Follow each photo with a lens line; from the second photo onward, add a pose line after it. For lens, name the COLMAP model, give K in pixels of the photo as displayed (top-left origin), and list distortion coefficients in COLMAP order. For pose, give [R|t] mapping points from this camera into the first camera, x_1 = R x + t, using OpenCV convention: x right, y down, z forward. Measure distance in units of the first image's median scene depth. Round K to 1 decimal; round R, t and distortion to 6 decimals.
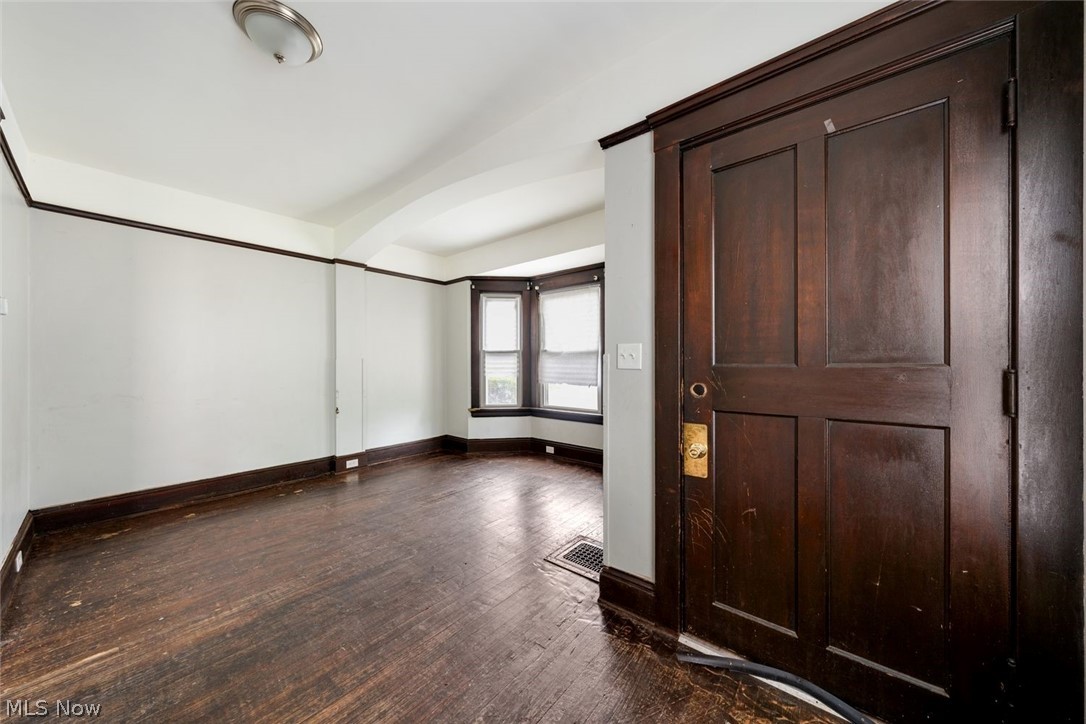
lens RADIAL K [[371.6, 0, 544.8], [0, 371.6, 359.2], [0, 0, 1]] dist [-0.002180, 0.000305]
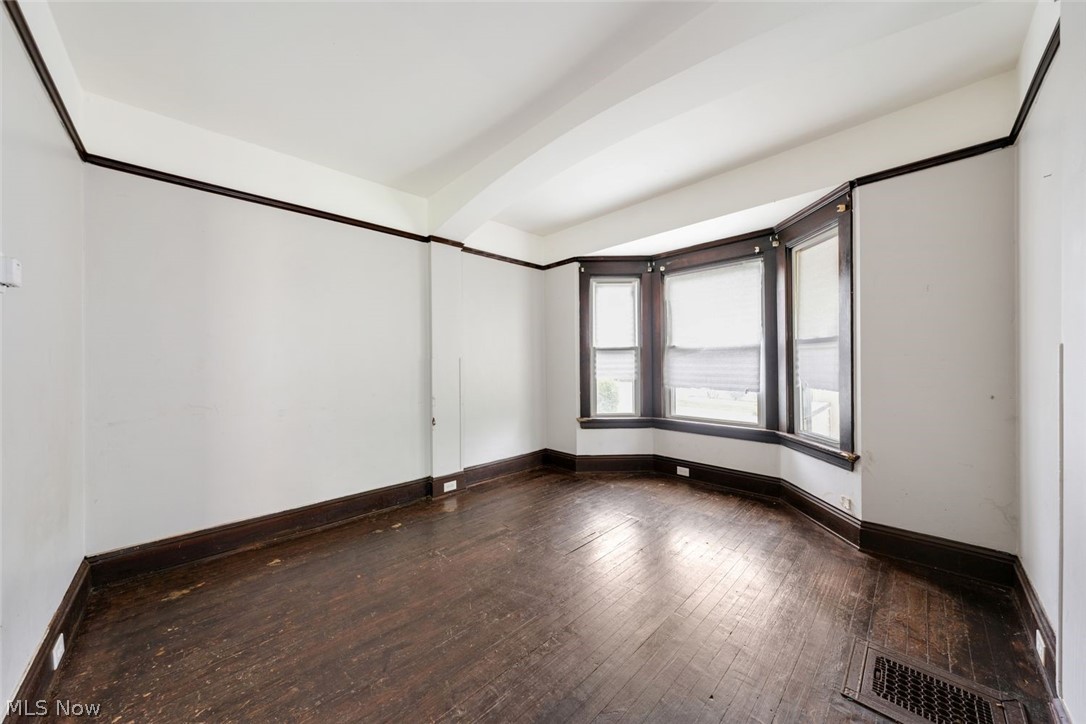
lens RADIAL K [[371.6, 0, 544.2], [0, 371.6, 358.6], [0, 0, 1]] dist [-0.002180, 0.000305]
pose [[0.994844, -0.006218, -0.101223, -0.233068], [0.006079, 0.999980, -0.001681, 0.002890], [0.101231, 0.001057, 0.994862, 0.212008]]
